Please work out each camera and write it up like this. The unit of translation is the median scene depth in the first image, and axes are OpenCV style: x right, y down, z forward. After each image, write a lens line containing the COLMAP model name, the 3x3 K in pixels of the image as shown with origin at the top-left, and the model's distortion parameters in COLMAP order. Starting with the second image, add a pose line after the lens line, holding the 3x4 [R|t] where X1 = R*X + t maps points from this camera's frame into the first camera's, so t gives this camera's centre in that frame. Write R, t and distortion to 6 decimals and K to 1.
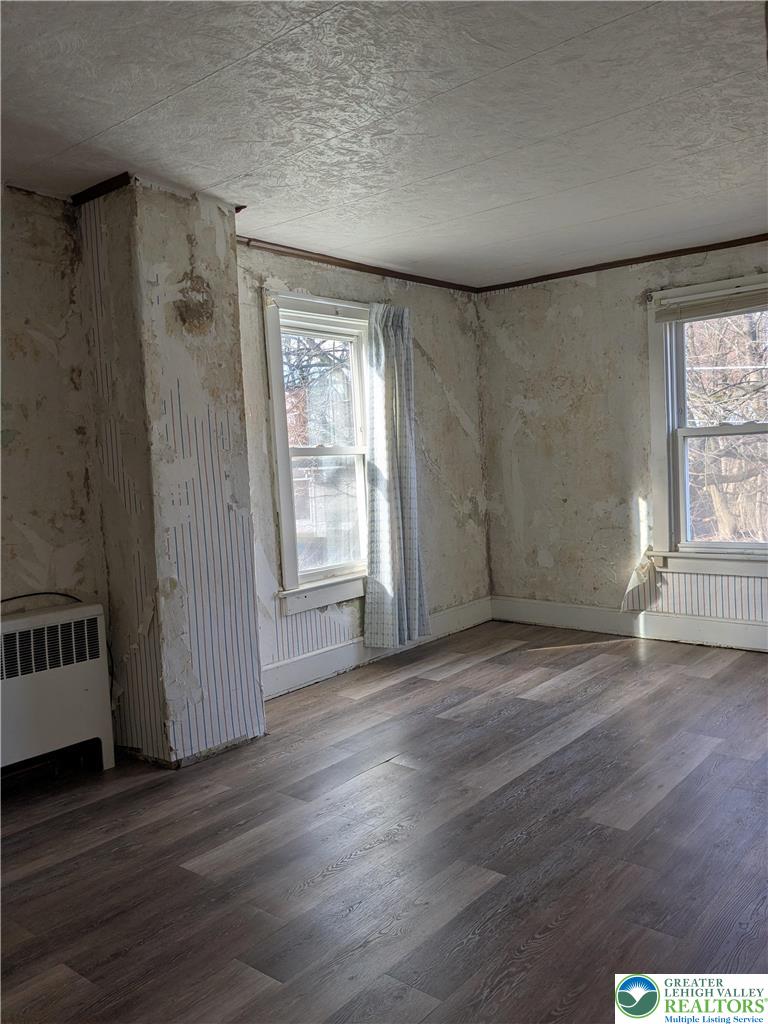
lens RADIAL K [[806.5, 0, 378.4], [0, 806.5, 512.6], [0, 0, 1]] dist [0.049488, -0.058762]
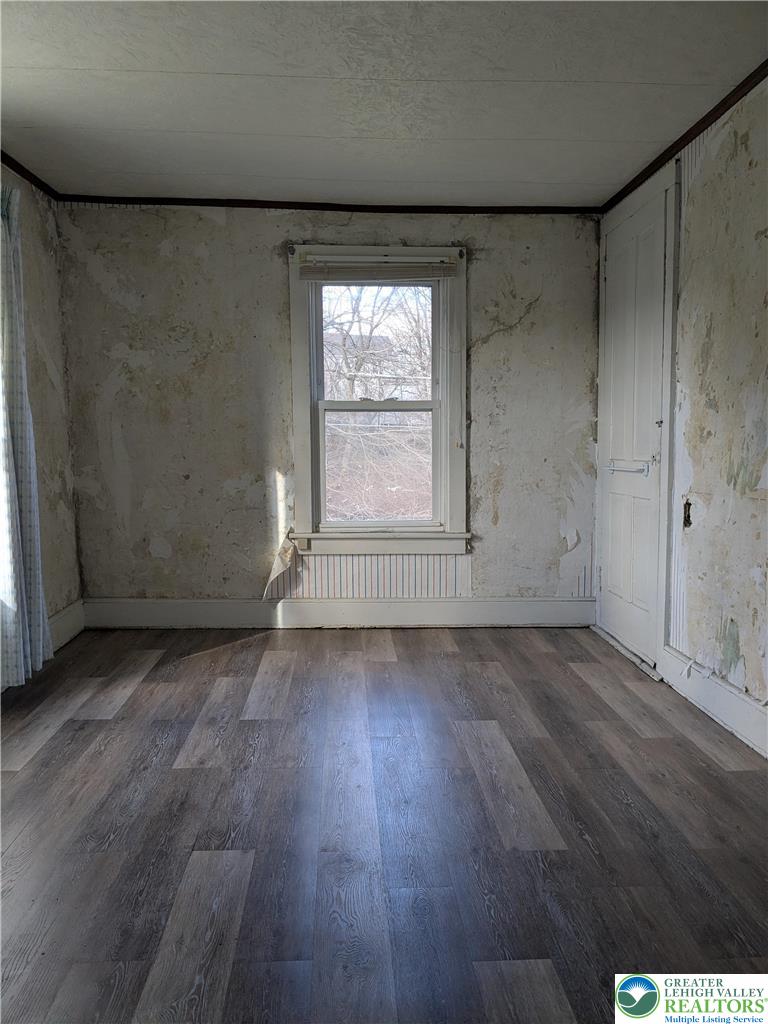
lens RADIAL K [[806.5, 0, 400.3], [0, 806.5, 531.9], [0, 0, 1]] dist [0.049488, -0.058762]
pose [[0.732748, -0.031077, 0.679790, -0.186353], [0.008484, 0.999296, 0.036538, 0.013575], [-0.680447, -0.021006, 0.732496, 0.242861]]
